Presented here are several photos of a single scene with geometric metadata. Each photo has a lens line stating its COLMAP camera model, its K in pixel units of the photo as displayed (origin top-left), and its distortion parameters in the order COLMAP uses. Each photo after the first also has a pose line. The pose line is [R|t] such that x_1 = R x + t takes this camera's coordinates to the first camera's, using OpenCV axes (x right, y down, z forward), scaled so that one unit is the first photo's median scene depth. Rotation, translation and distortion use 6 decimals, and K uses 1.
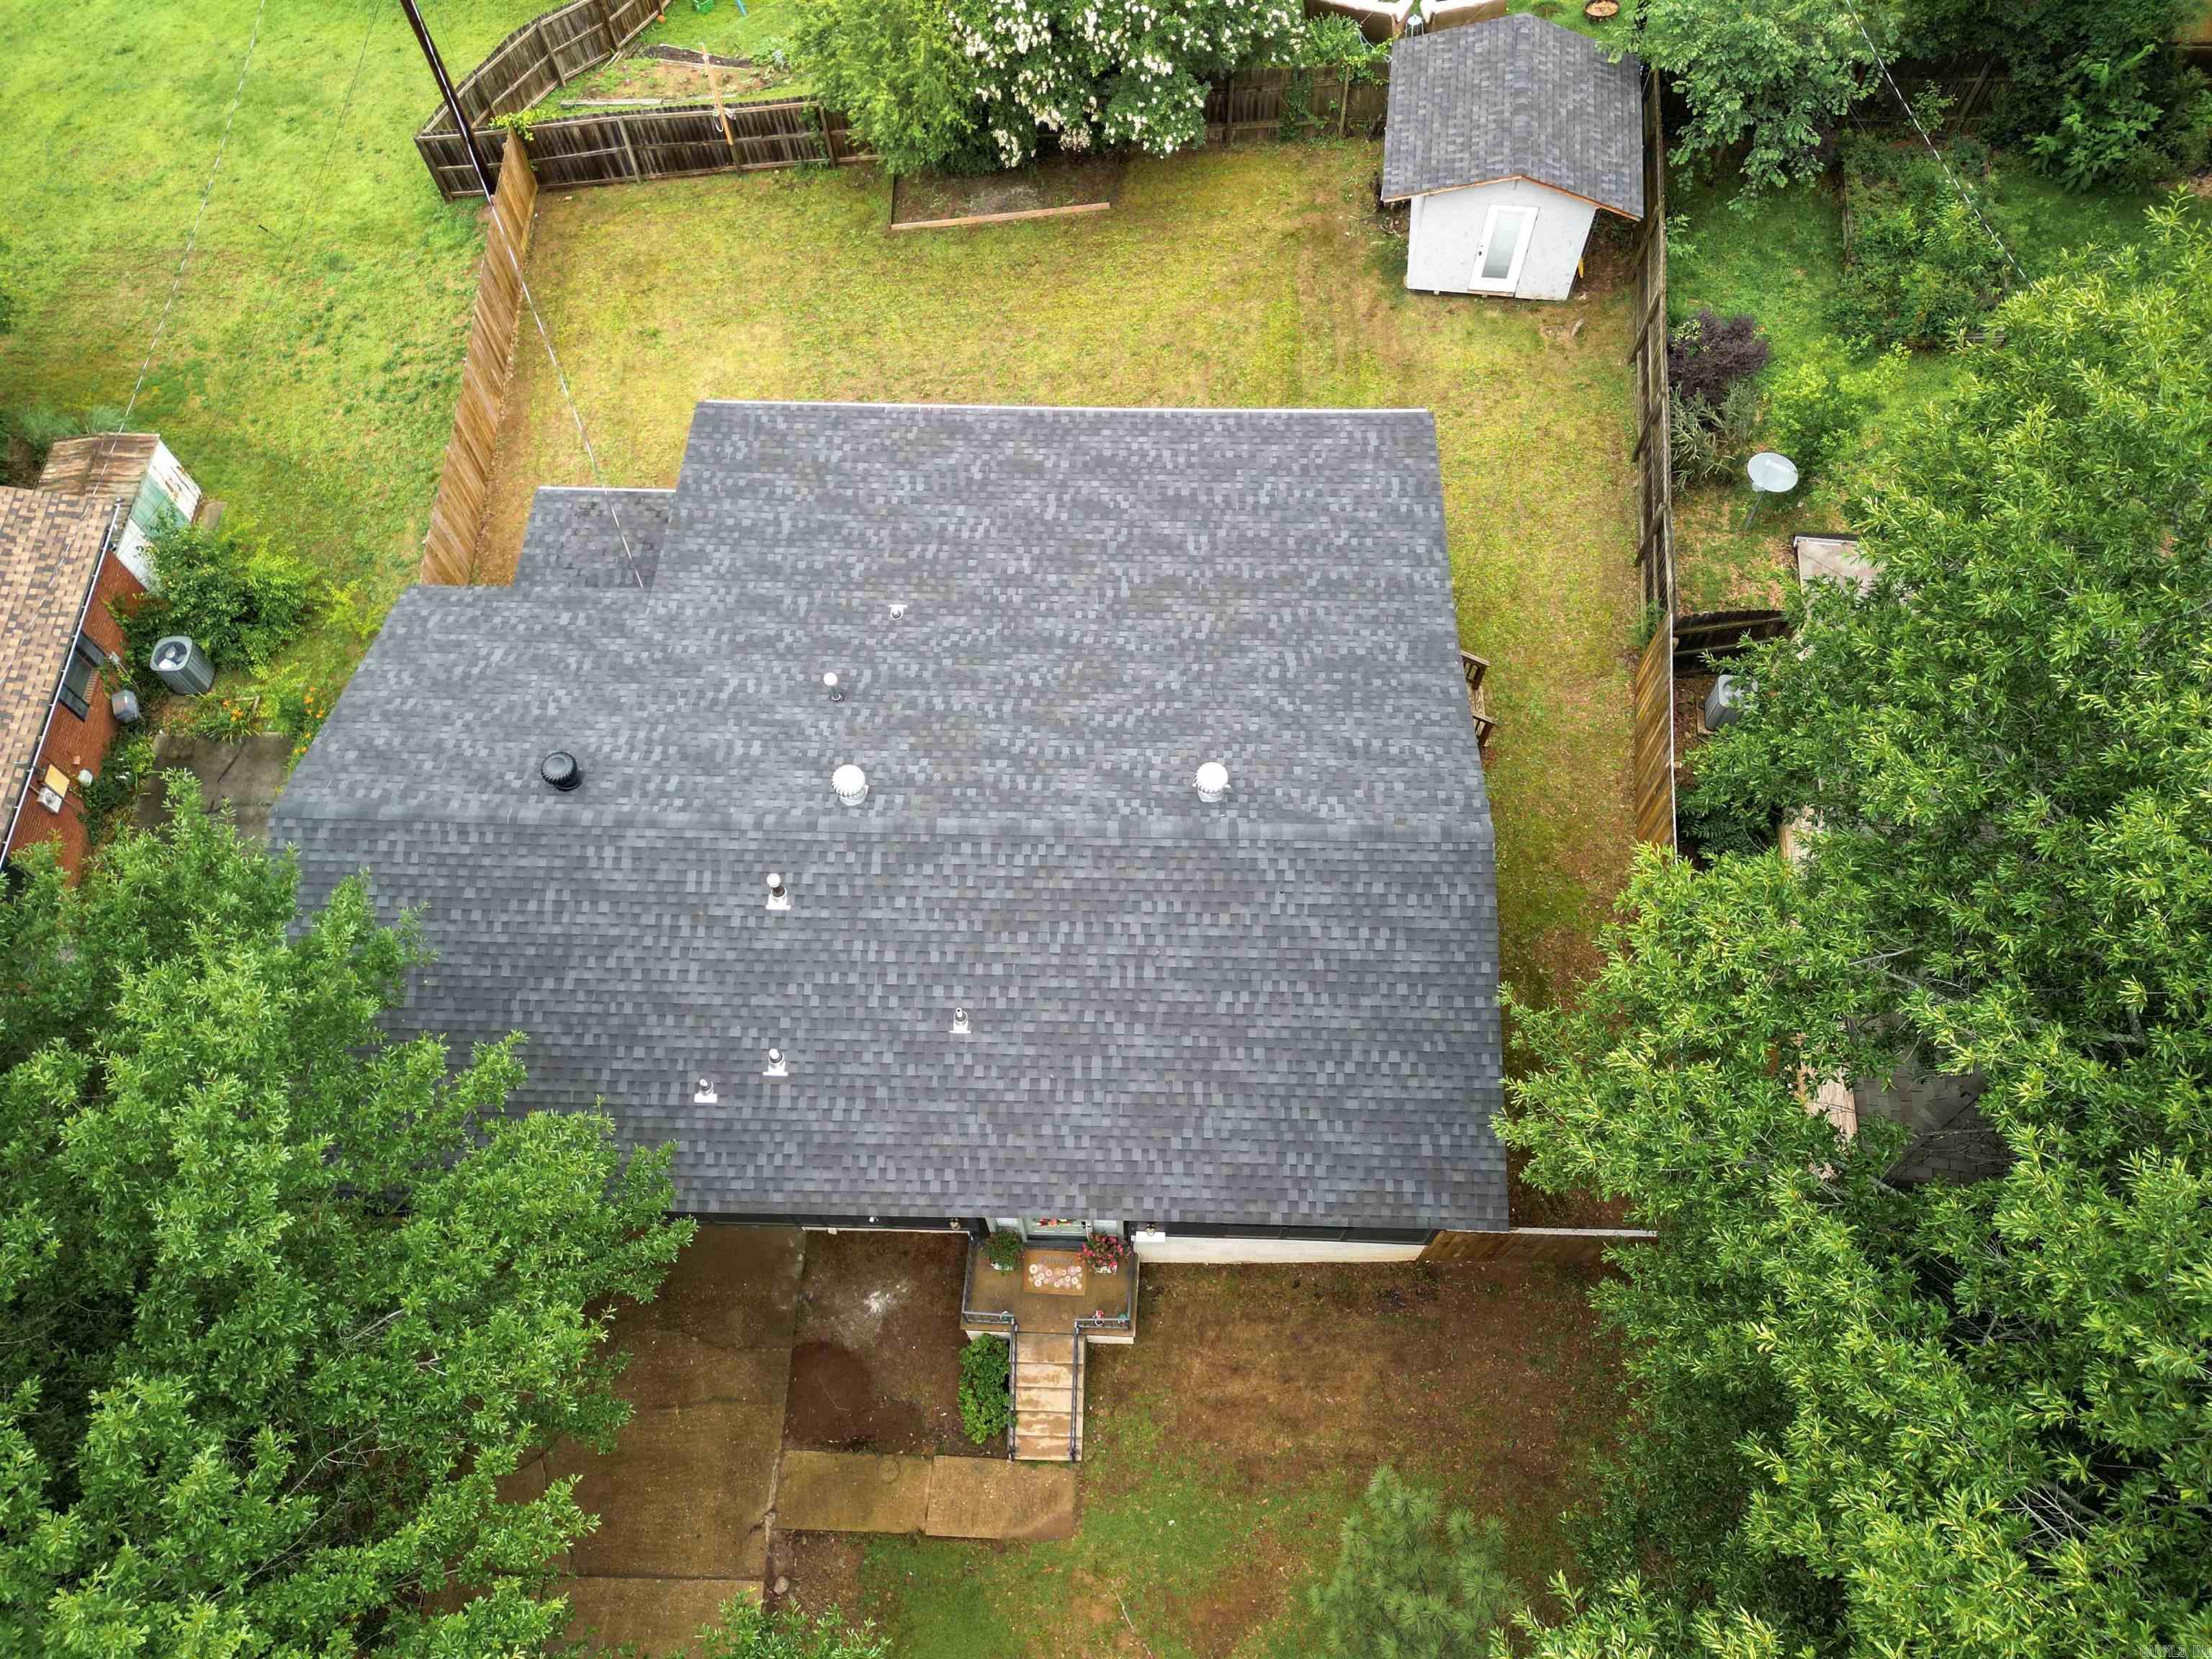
lens RADIAL K [[1551.2, 0, 1106.0], [0, 1551.2, 829.5], [0, 0, 1]] dist [0.028037, -0.001657]
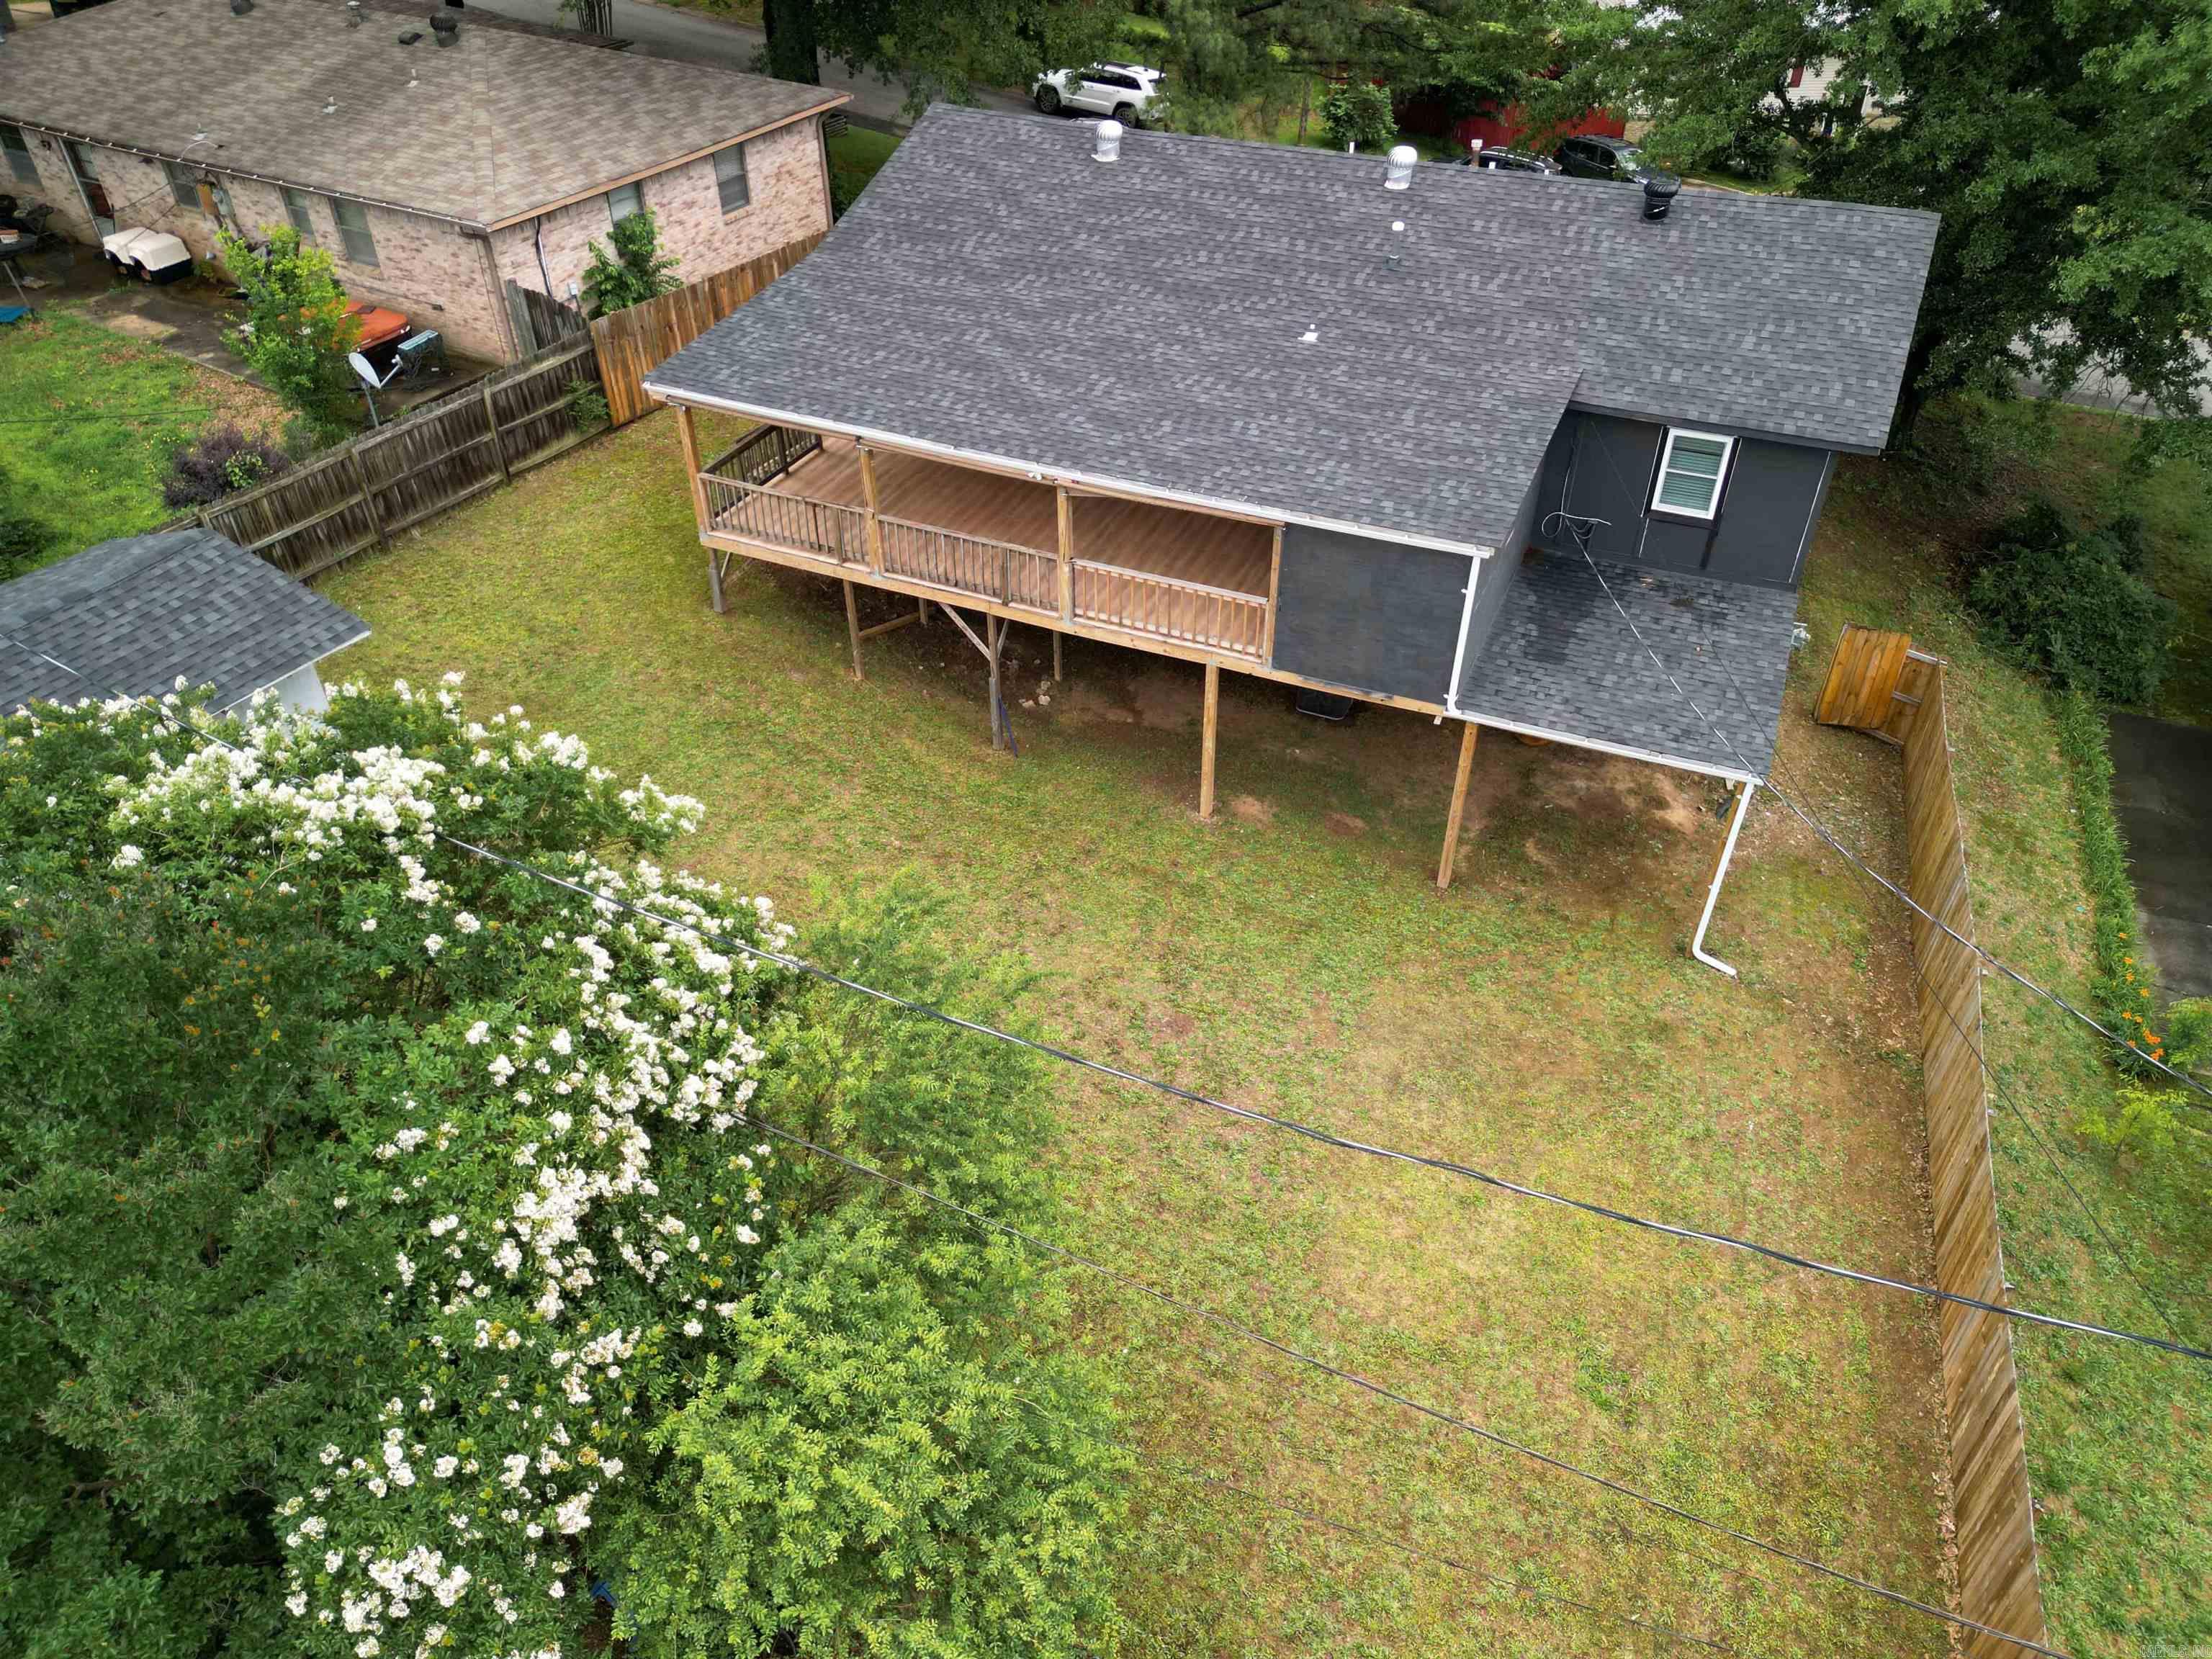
lens RADIAL K [[1551.2, 0, 1106.0], [0, 1551.2, 829.5], [0, 0, 1]] dist [0.028037, -0.001657]
pose [[-0.925212, -0.226989, 0.304070, -0.370277], [0.343608, -0.161212, 0.925172, -1.089115], [-0.160985, 0.960462, 0.227151, 1.081710]]
